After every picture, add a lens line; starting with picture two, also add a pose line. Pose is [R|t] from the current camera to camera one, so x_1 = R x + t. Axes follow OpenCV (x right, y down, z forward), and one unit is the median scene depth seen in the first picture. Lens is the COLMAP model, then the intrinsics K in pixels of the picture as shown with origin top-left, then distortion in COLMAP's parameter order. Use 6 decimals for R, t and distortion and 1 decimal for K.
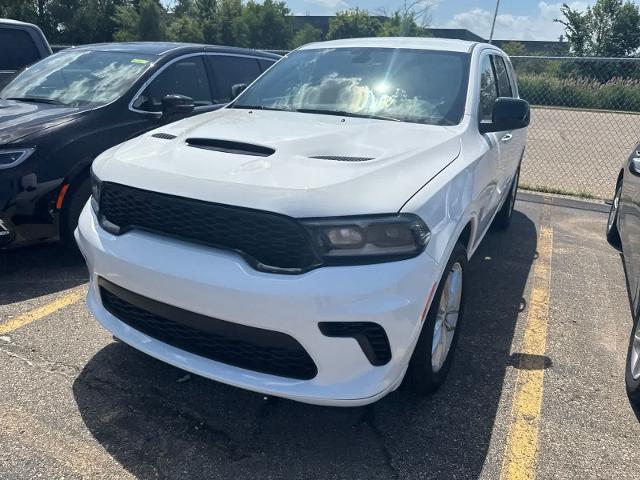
lens RADIAL K [[456.9, 0, 331.9], [0, 456.9, 241.4], [0, 0, 1]] dist [-0.001054, -0.001883]
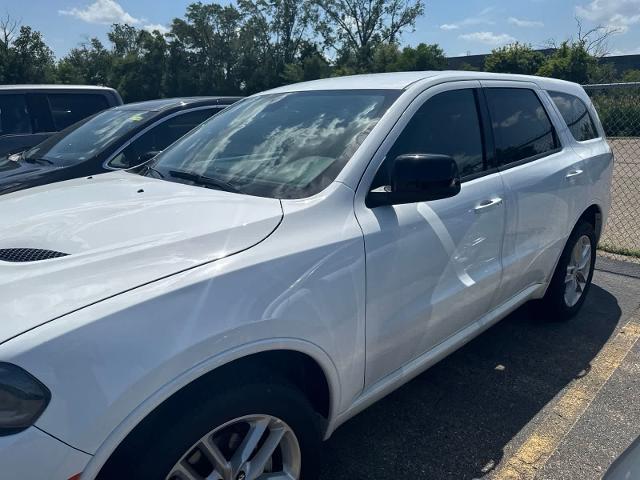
lens RADIAL K [[457.9, 0, 325.0], [0, 457.9, 240.0], [0, 0, 1]] dist [0.001156, -0.004753]
pose [[0.937926, 0.042018, -0.344281, 0.486663], [-0.071885, 0.994631, -0.074447, -0.130381], [0.339304, 0.094575, 0.935911, 0.348436]]
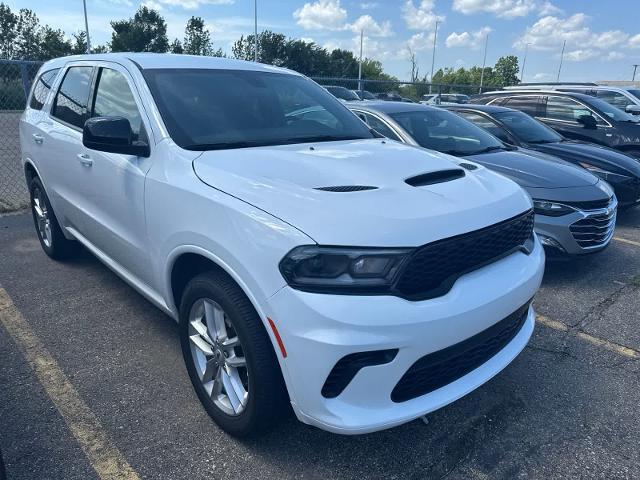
lens RADIAL K [[455.4, 0, 323.3], [0, 455.4, 239.8], [0, 0, 1]] dist [0.006273, -0.004907]
pose [[0.358033, -0.317224, 0.878169, -0.963663], [0.313148, 0.926841, 0.207134, -0.276040], [-0.879631, 0.200836, 0.431178, 0.584576]]
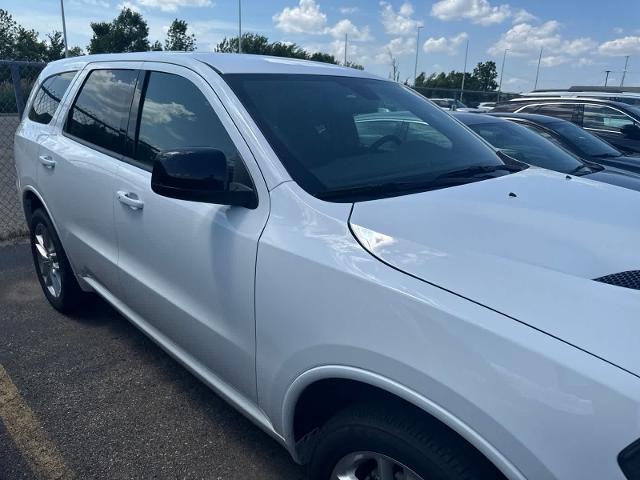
lens RADIAL K [[457.7, 0, 325.4], [0, 457.7, 236.1], [0, 0, 1]] dist [0.000971, -0.003900]
pose [[0.313274, -0.306716, 0.898768, -0.761337], [0.312205, 0.927066, 0.207551, -0.405901], [-0.896877, 0.215579, 0.386184, 0.932729]]
